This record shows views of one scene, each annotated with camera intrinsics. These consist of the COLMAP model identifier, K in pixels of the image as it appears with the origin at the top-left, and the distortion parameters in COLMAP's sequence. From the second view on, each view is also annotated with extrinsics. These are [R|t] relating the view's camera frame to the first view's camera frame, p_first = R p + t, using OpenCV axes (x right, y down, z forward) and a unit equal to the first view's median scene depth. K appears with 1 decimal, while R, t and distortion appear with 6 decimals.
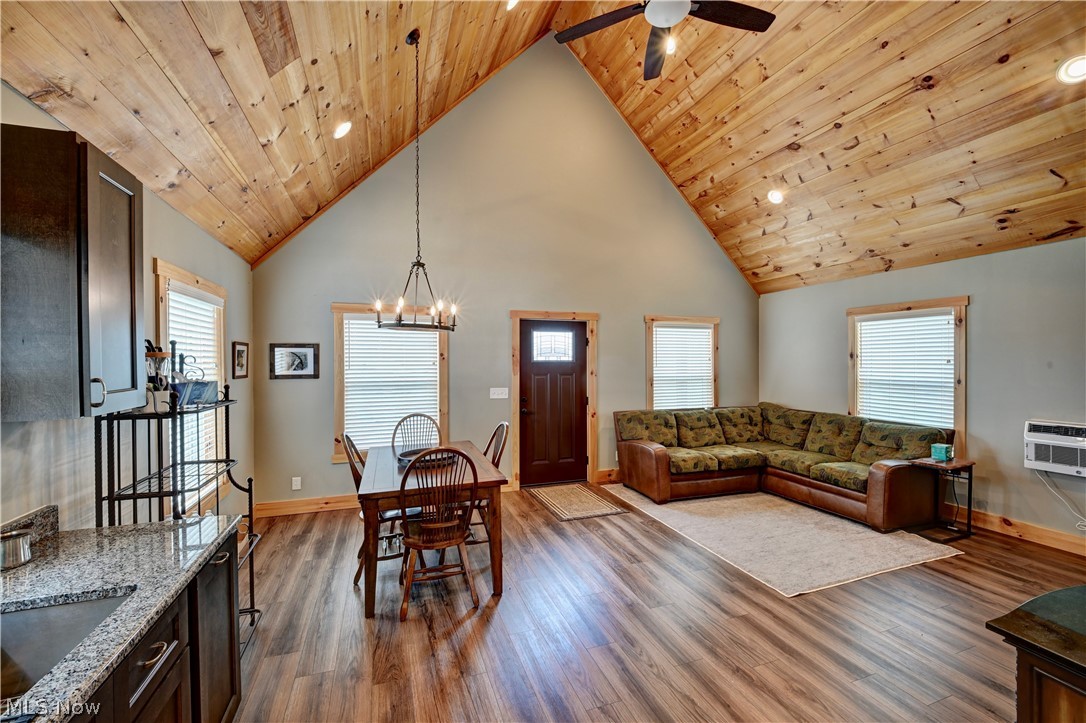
lens RADIAL K [[450.2, 0, 547.6], [0, 450.2, 361.5], [0, 0, 1]] dist [-0.004321, -0.006505]
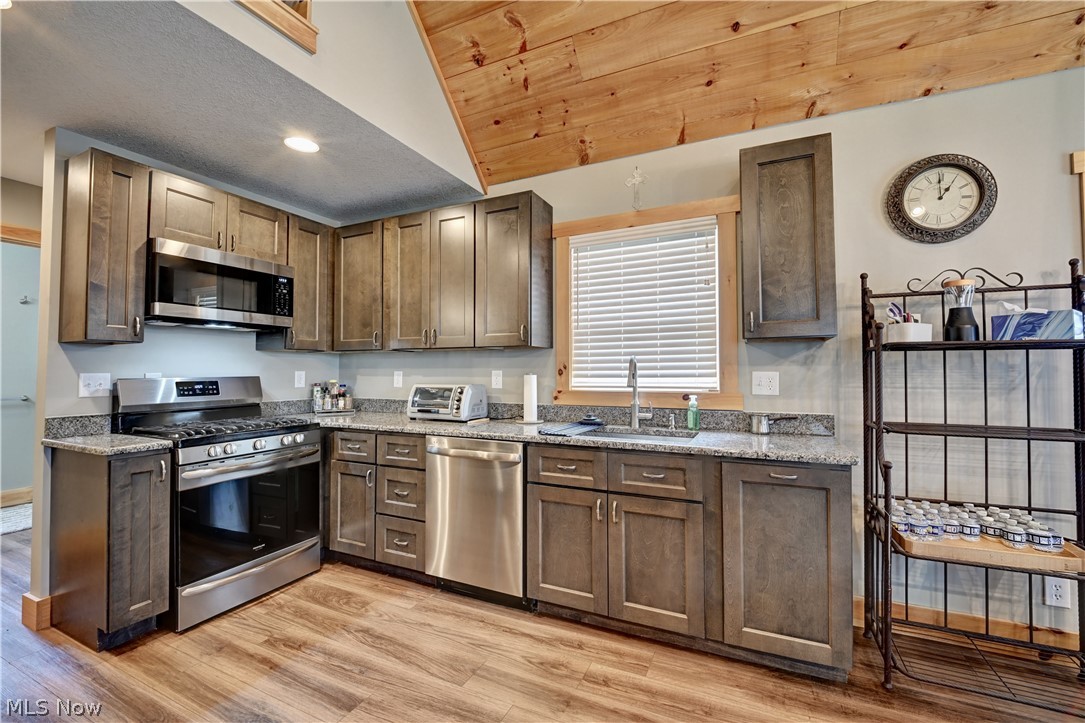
lens RADIAL K [[449.8, 0, 543.8], [0, 449.8, 360.5], [0, 0, 1]] dist [-0.004321, -0.006505]
pose [[-0.711214, -0.010412, -0.702899, 0.142536], [0.001913, 0.999858, -0.016746, 0.067835], [0.702973, -0.013255, -0.711093, 0.487442]]
